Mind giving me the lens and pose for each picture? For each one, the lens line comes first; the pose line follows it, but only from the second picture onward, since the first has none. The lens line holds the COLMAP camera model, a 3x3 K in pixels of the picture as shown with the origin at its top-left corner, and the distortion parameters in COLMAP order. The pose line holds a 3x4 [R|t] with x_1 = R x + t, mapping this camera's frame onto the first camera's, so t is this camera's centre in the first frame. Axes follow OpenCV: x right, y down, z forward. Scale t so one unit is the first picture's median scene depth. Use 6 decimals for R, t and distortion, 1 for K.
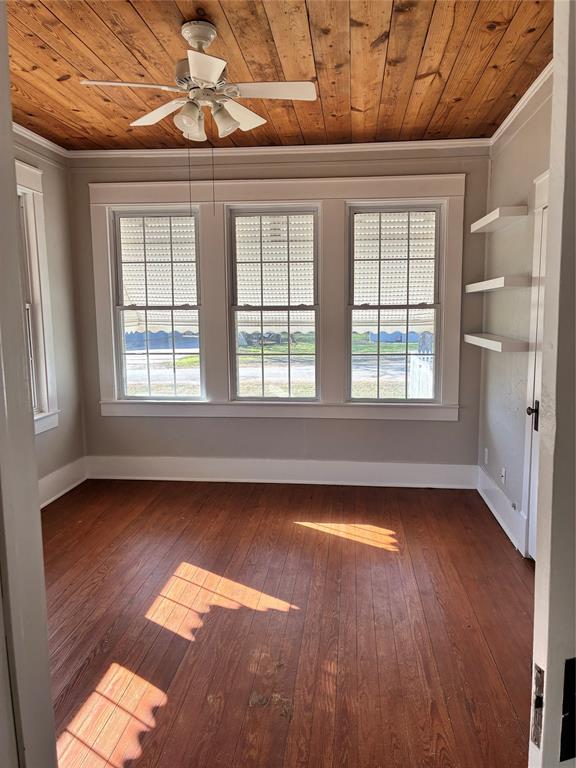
lens RADIAL K [[586.9, 0, 297.0], [0, 586.9, 384.0], [0, 0, 1]] dist [0.028093, -0.003609]
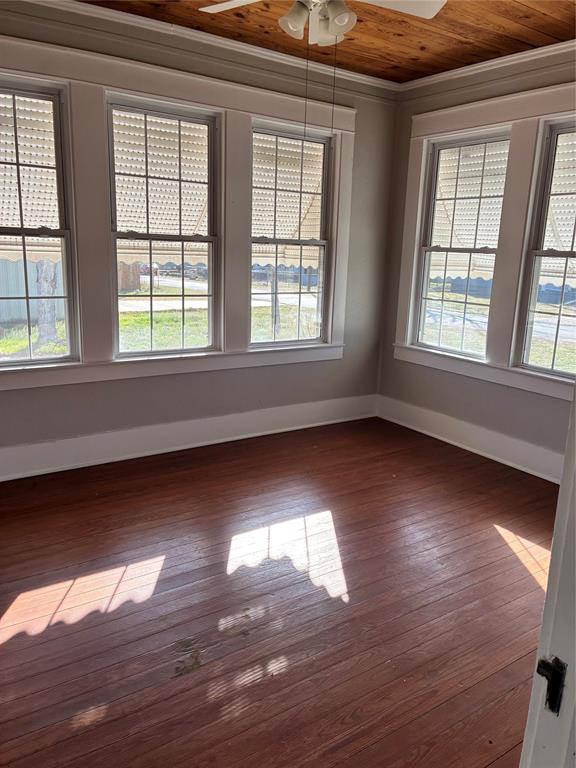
lens RADIAL K [[586.9, 0, 297.0], [0, 586.9, 384.0], [0, 0, 1]] dist [0.028093, -0.003609]
pose [[0.645953, 0.204778, -0.735398, 0.333779], [-0.141588, 0.978772, 0.148180, -0.029804], [0.750132, 0.008407, 0.661235, 0.237349]]
